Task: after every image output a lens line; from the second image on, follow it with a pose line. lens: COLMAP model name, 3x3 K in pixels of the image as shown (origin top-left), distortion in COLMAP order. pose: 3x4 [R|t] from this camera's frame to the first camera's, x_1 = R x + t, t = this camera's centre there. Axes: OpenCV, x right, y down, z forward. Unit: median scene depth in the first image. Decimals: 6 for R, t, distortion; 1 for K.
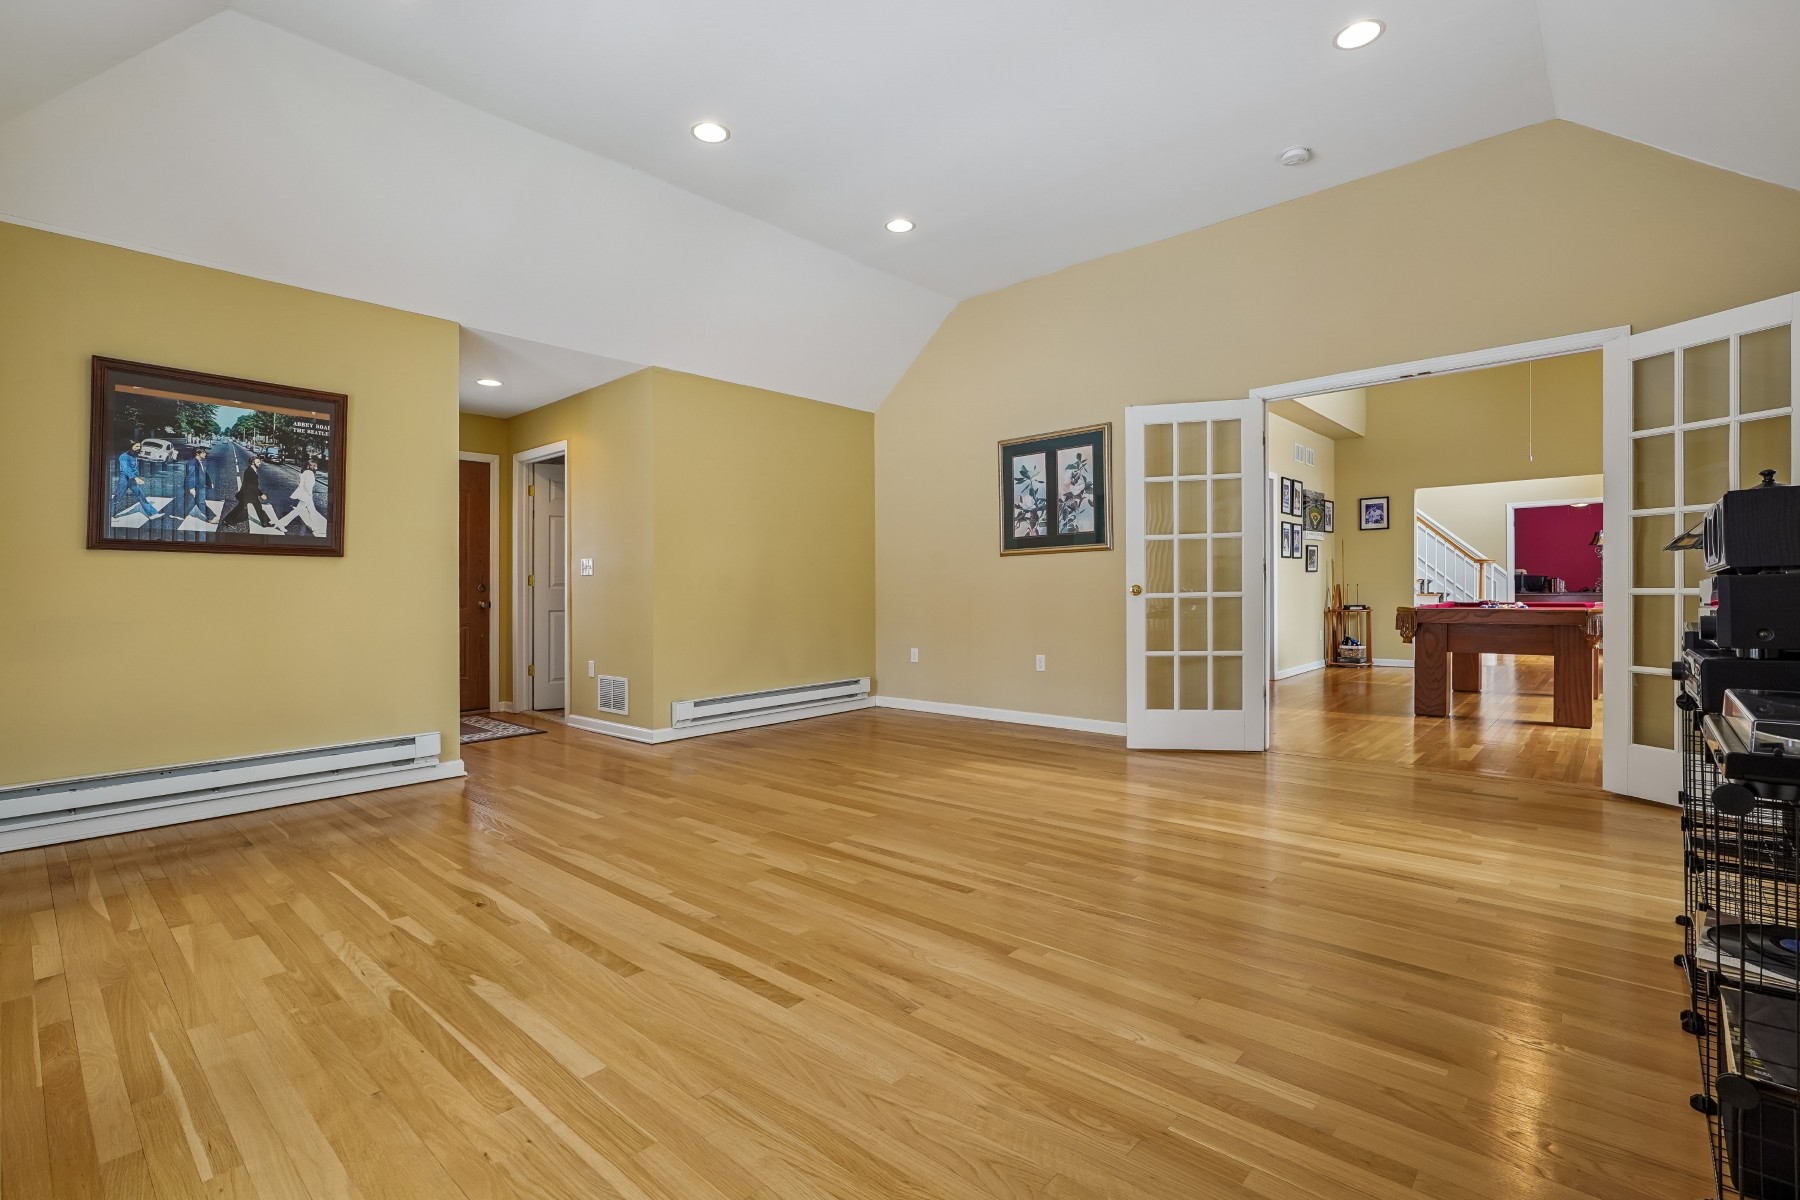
lens RADIAL K [[844.5, 0, 888.6], [0, 844.5, 592.2], [0, 0, 1]] dist [-0.010821, 0.001460]
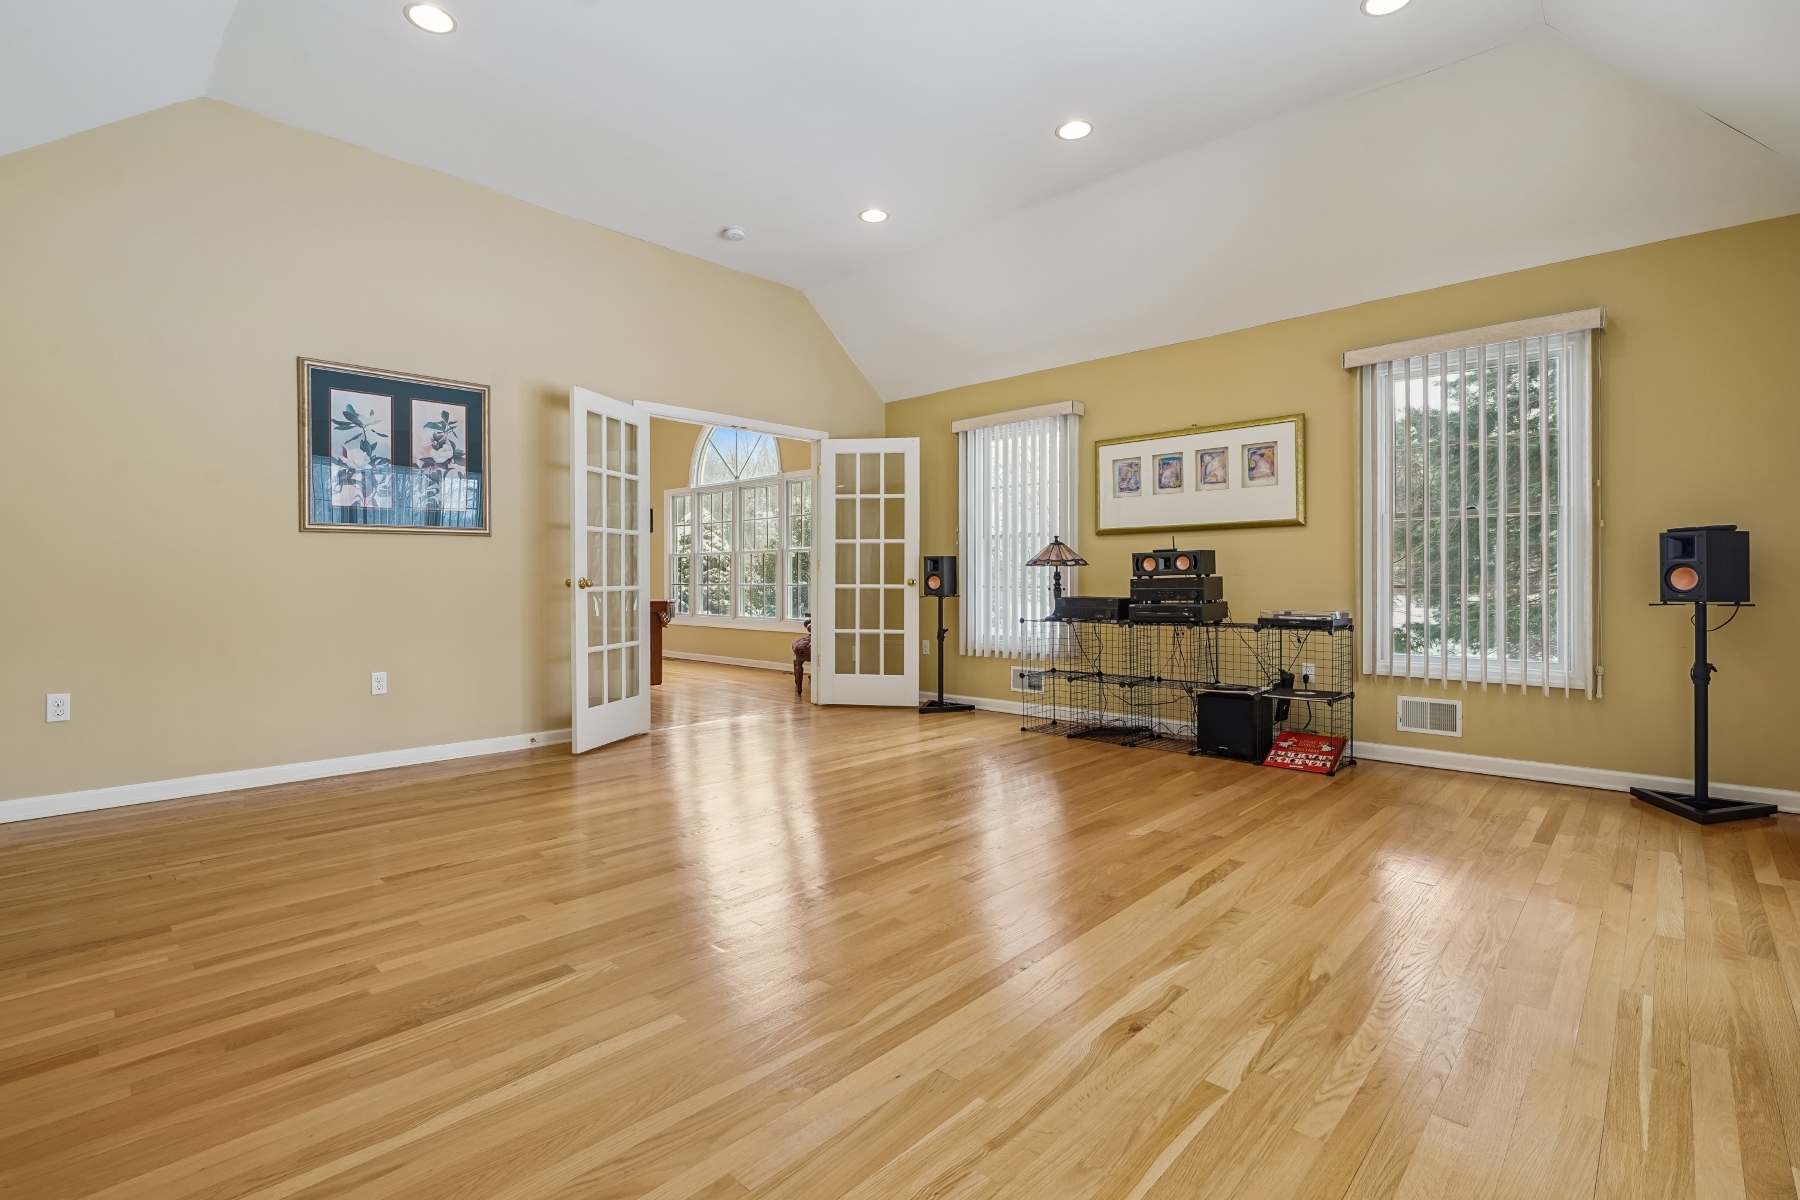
lens RADIAL K [[844.5, 0, 885.7], [0, 844.5, 591.1], [0, 0, 1]] dist [-0.010821, 0.001460]
pose [[-0.003008, 0.002214, 0.999993, -0.572166], [0.005389, 0.999983, -0.002197, 0.008919], [-0.999981, 0.005383, -0.003019, 0.589841]]
